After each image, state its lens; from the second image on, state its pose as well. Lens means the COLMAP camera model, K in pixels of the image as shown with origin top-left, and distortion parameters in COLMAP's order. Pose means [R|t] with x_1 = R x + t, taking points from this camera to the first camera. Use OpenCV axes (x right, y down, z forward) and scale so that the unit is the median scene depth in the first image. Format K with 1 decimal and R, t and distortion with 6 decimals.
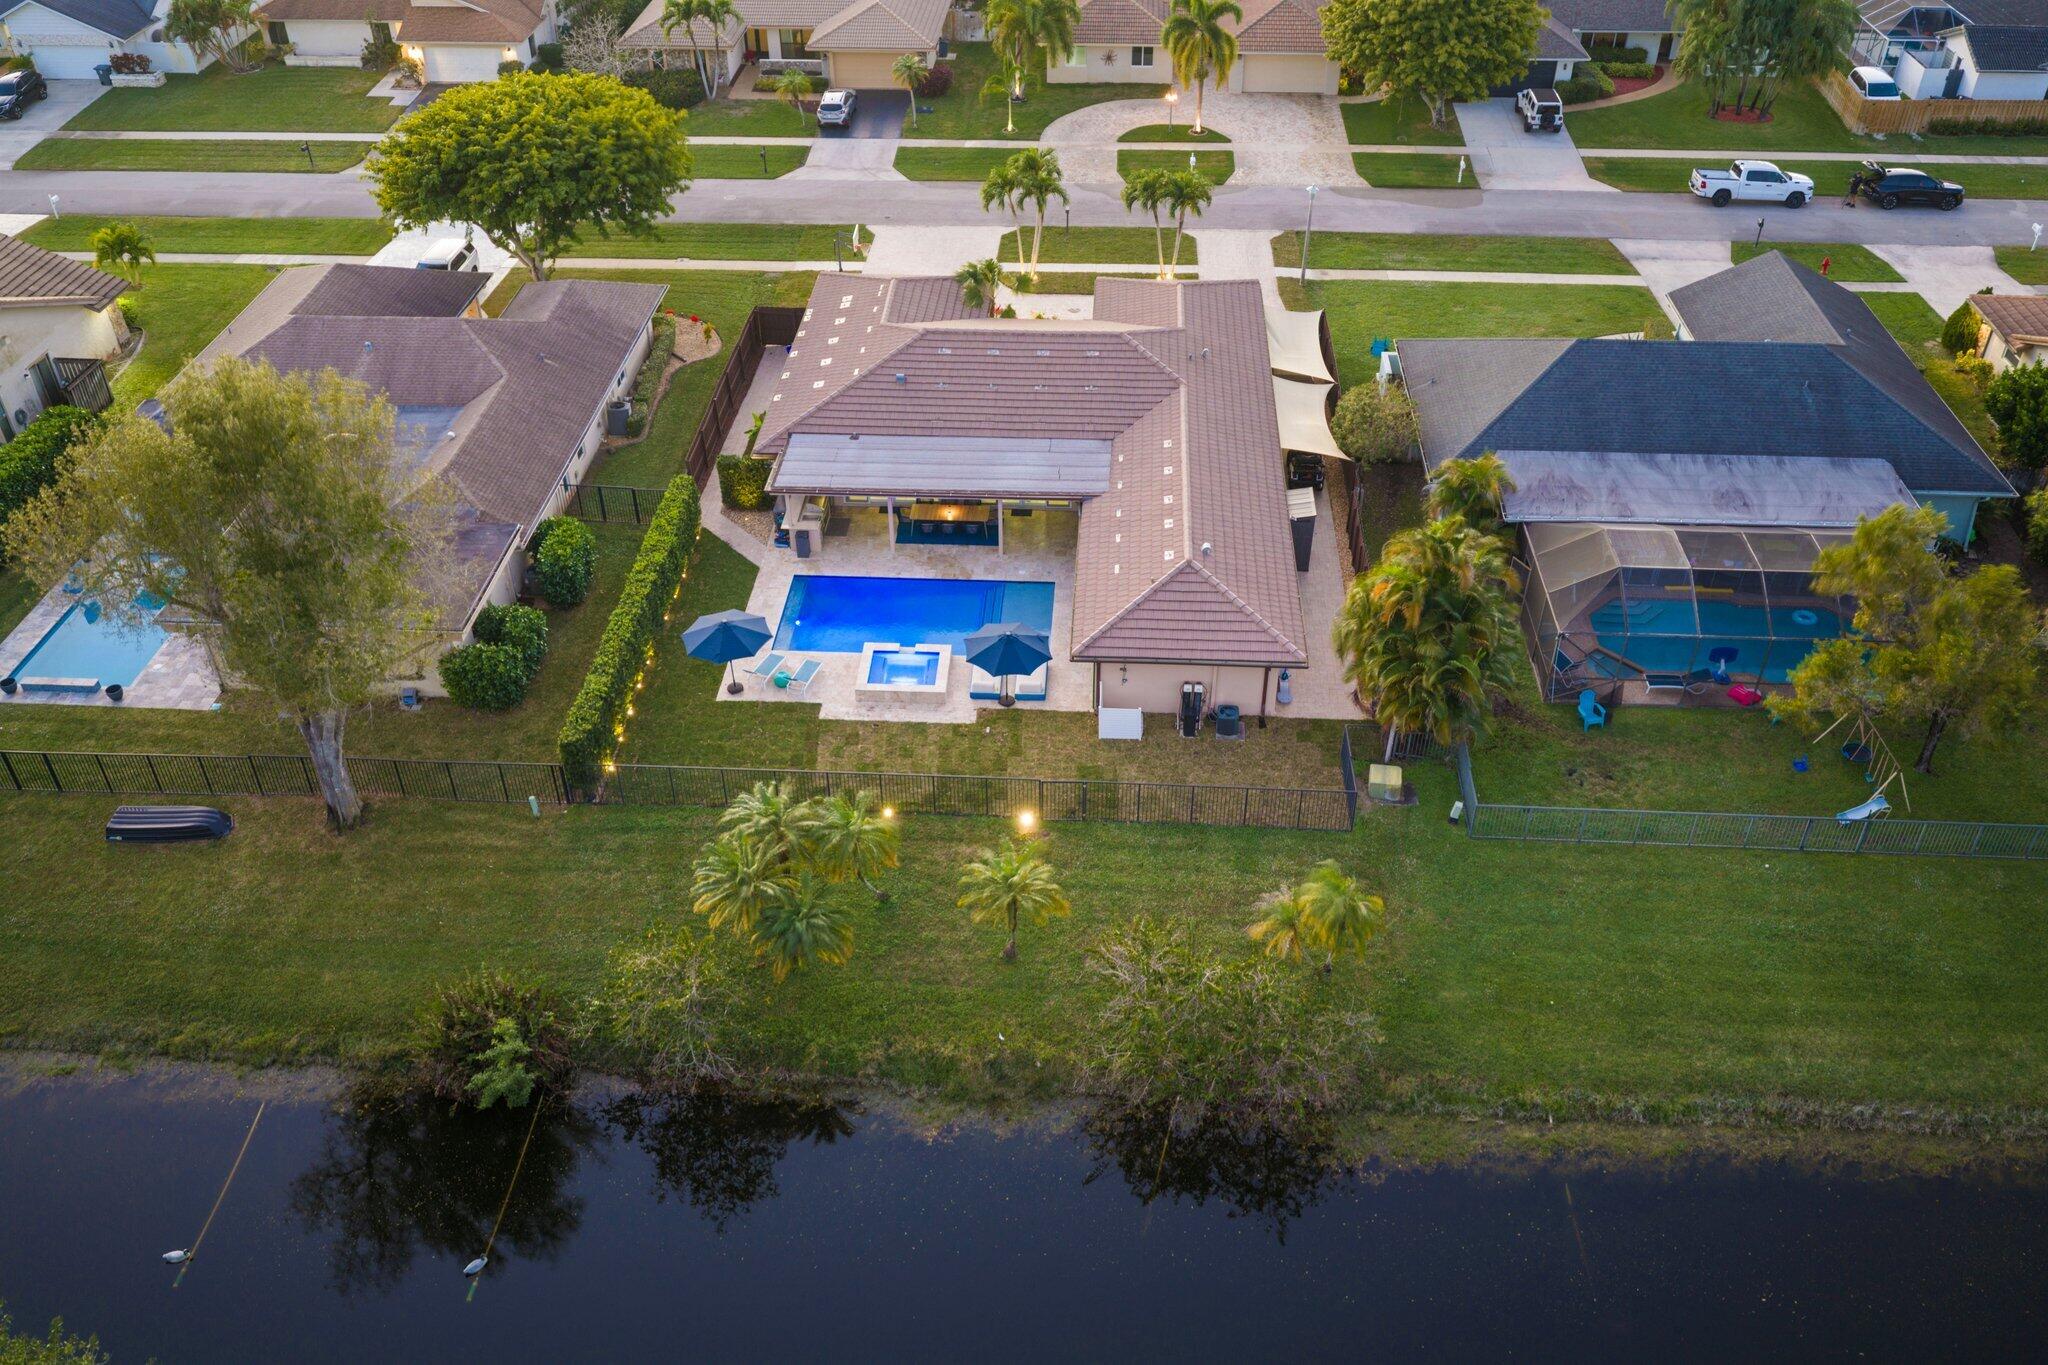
lens RADIAL K [[1699.5, 0, 1024.7], [0, 1699.5, 687.3], [0, 0, 1]] dist [-0.004460, 0.011224]
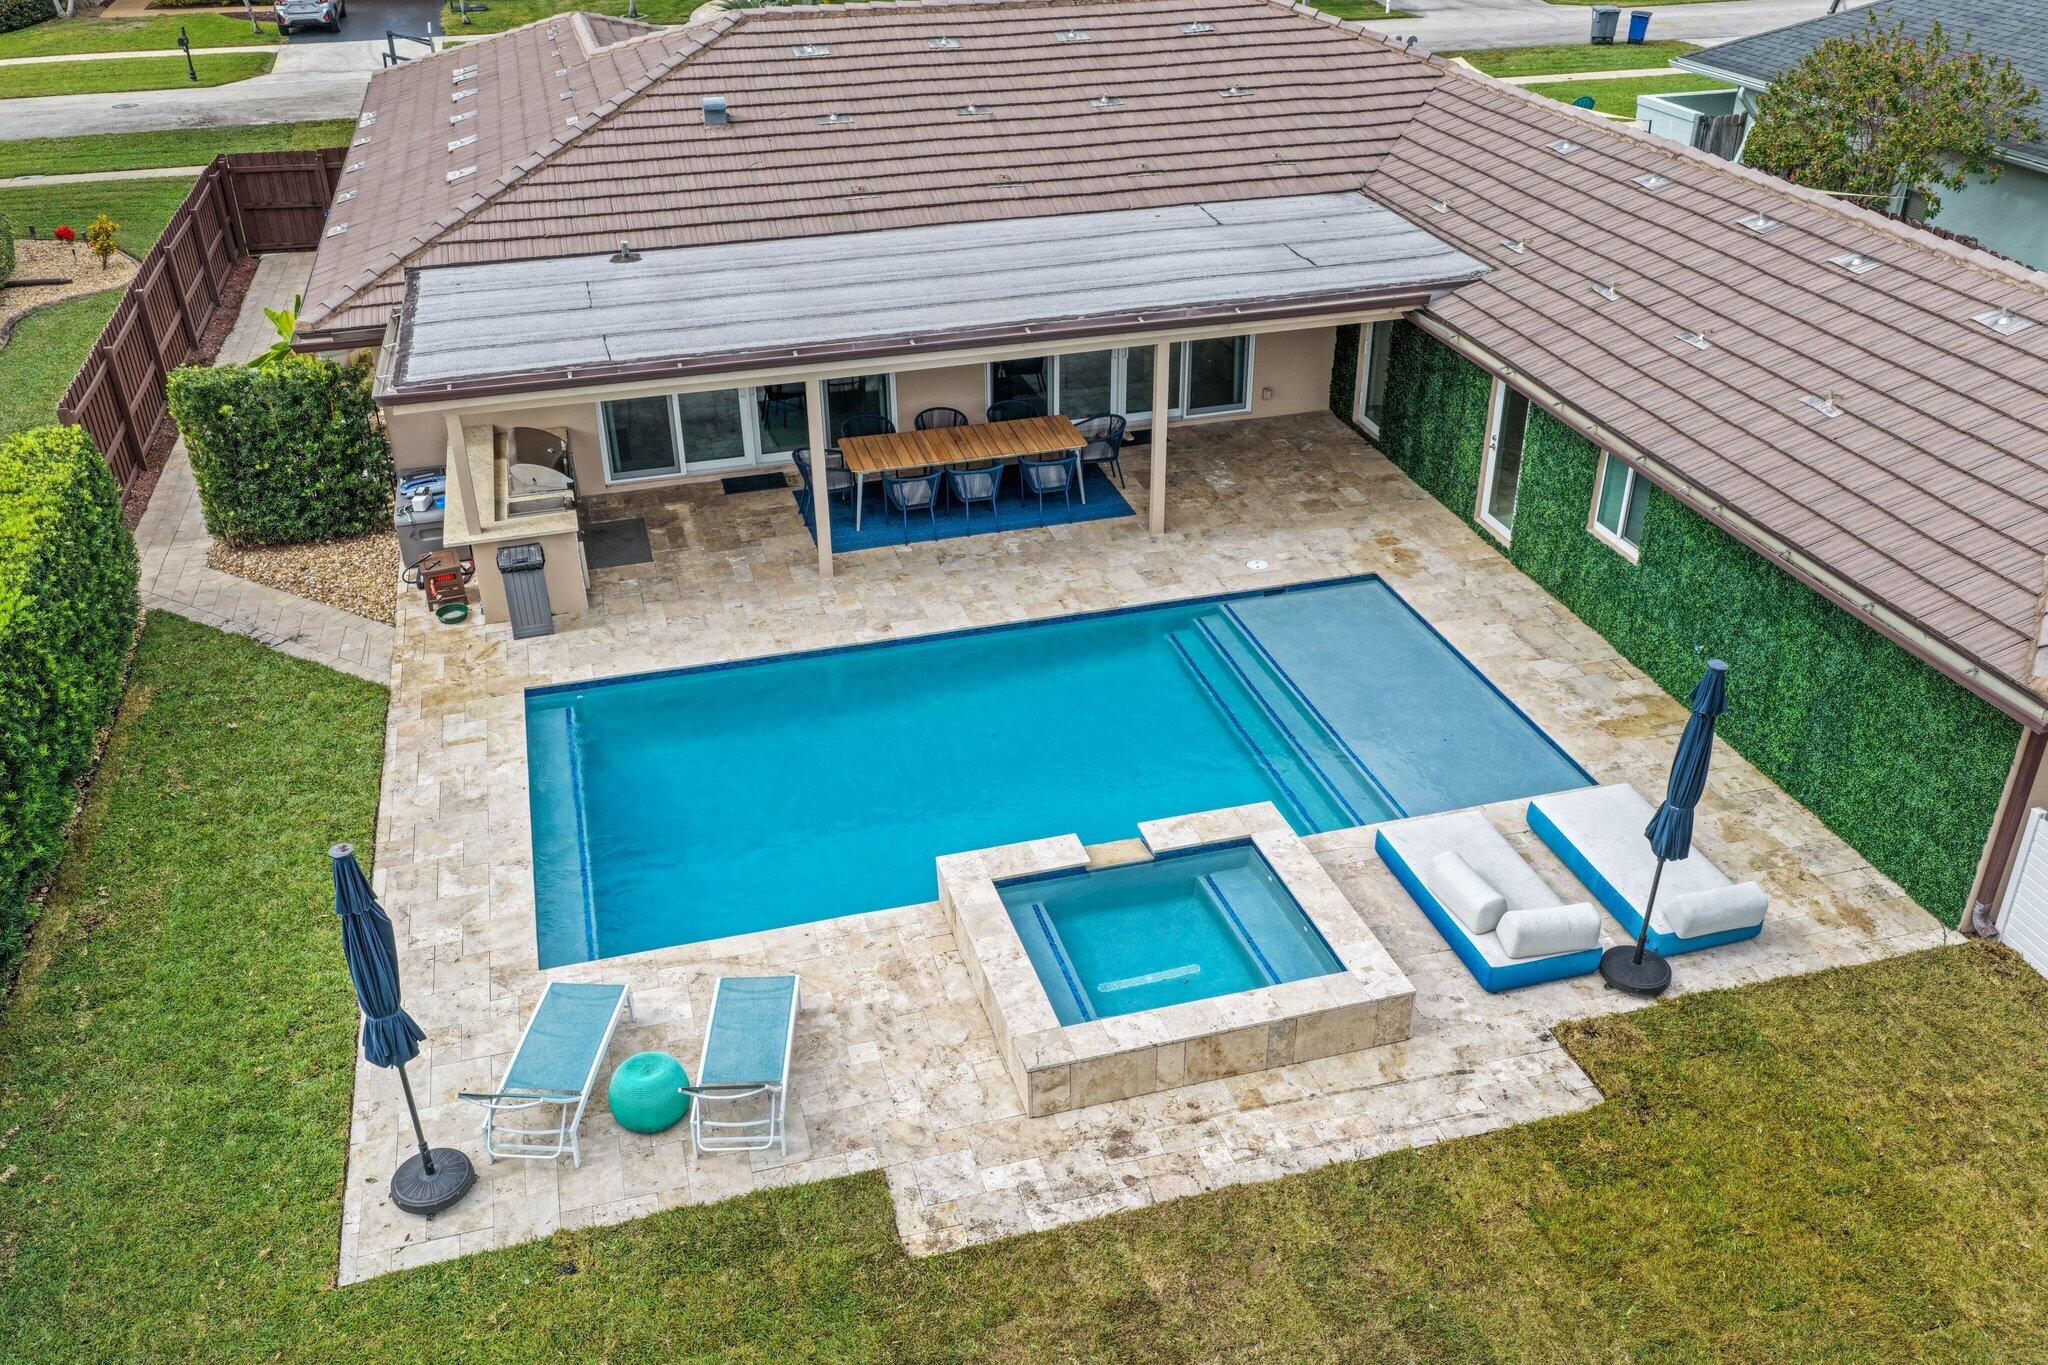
lens RADIAL K [[1699.5, 0, 1025.8], [0, 1699.5, 688.4], [0, 0, 1]] dist [-0.004460, 0.011224]
pose [[0.944744, -0.164860, 0.283336, -0.135306], [0.200597, 0.974357, -0.101929, -0.020568], [-0.259266, 0.153133, 0.953589, 0.697888]]
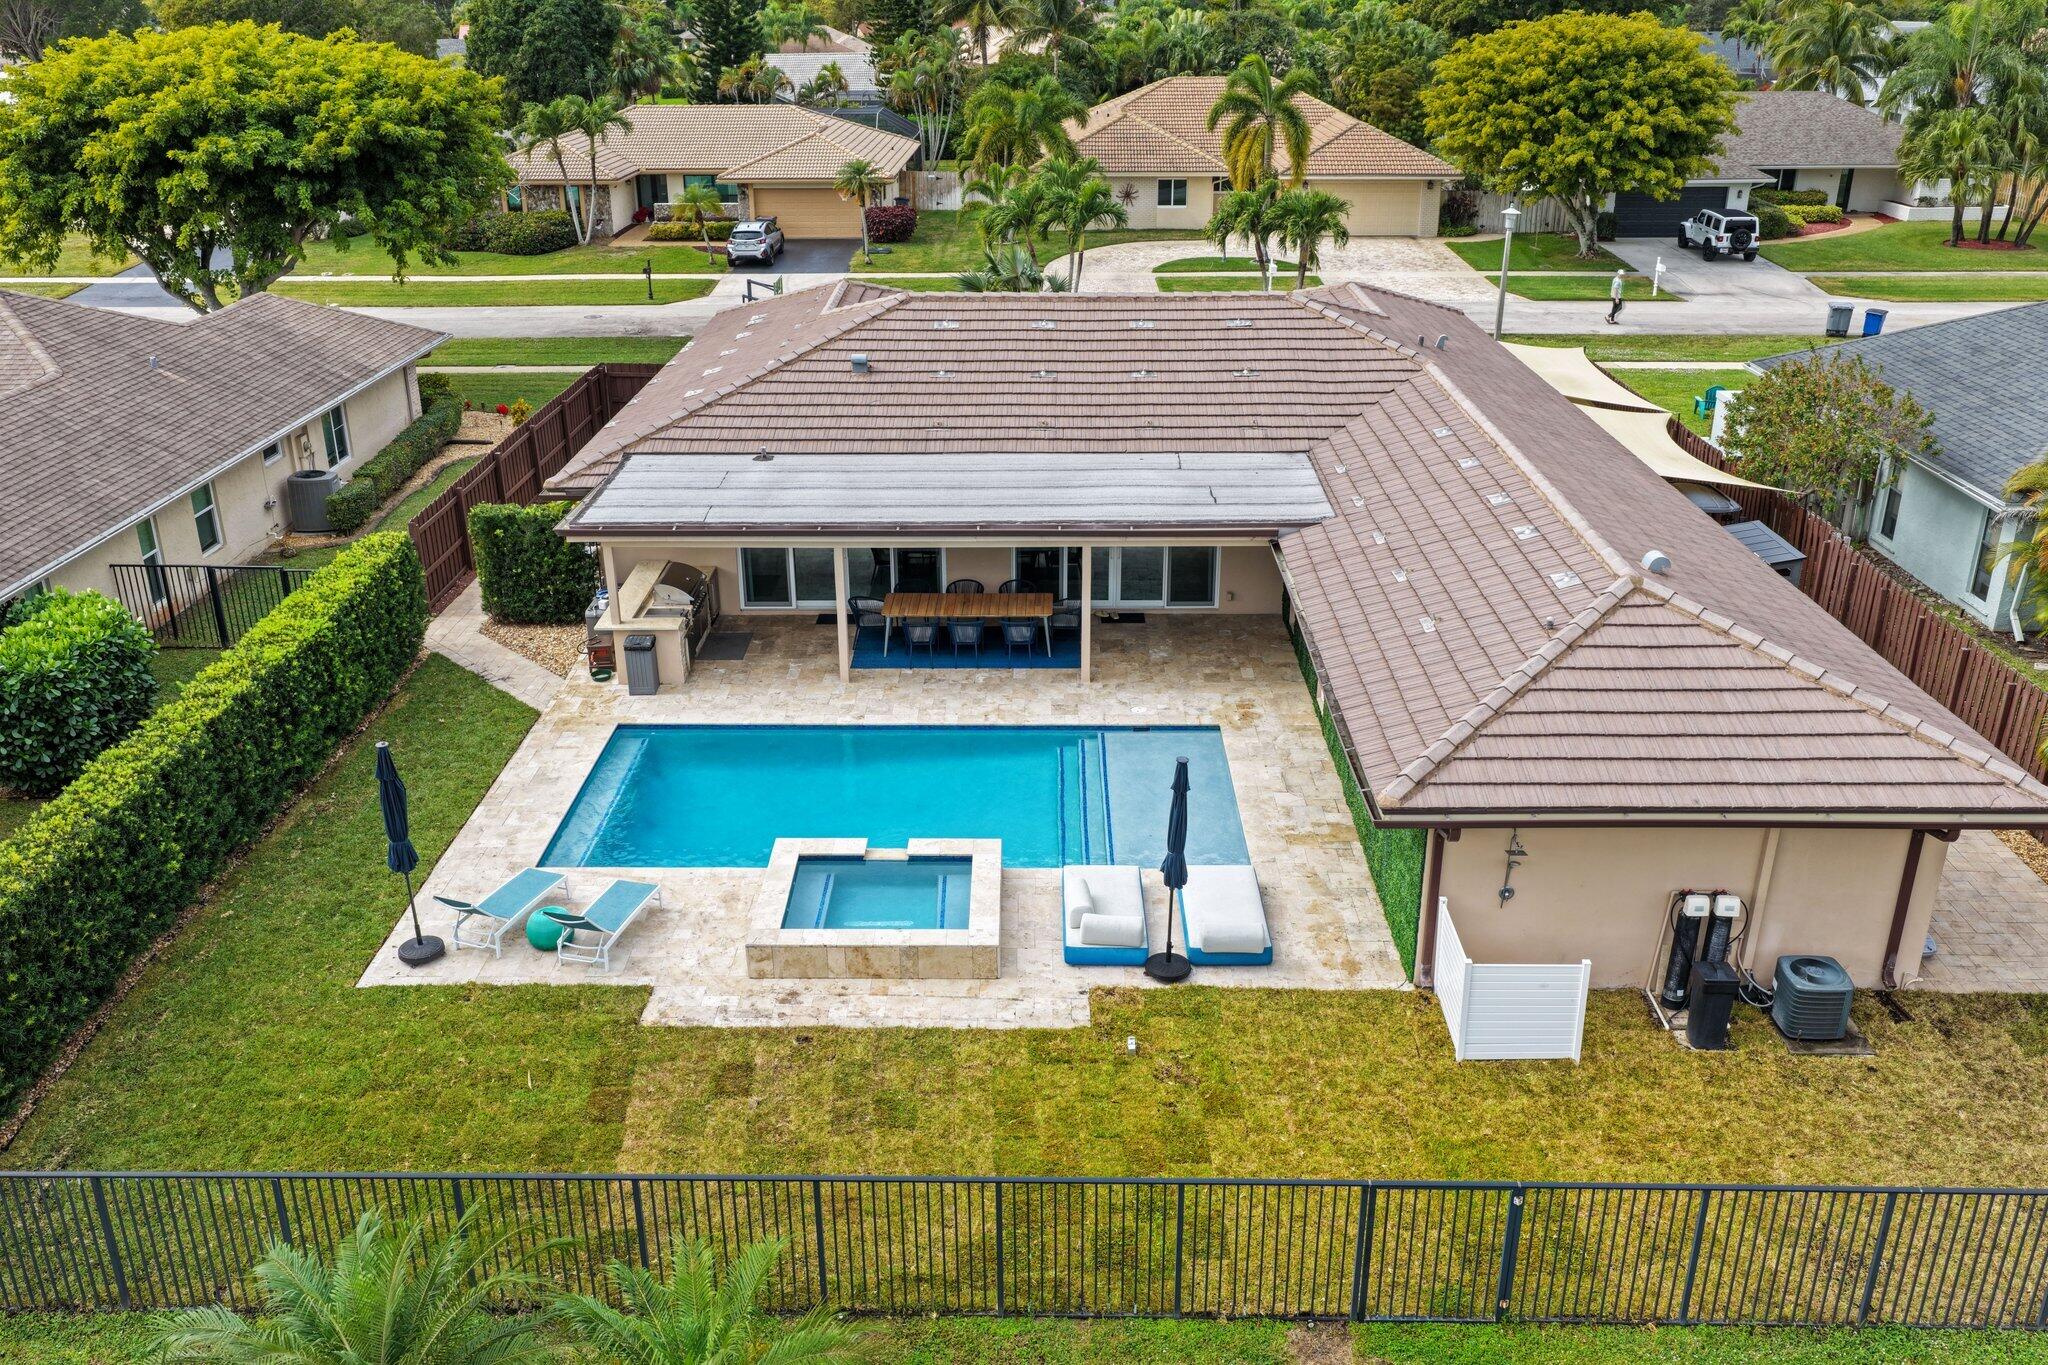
lens RADIAL K [[1699.5, 0, 1022.4], [0, 1699.5, 676.3], [0, 0, 1]] dist [-0.004460, 0.011224]
pose [[0.999063, -0.016366, 0.040071, -0.048897], [0.026022, 0.966885, -0.253882, 0.034931], [-0.034589, 0.254687, 0.966405, 0.562271]]
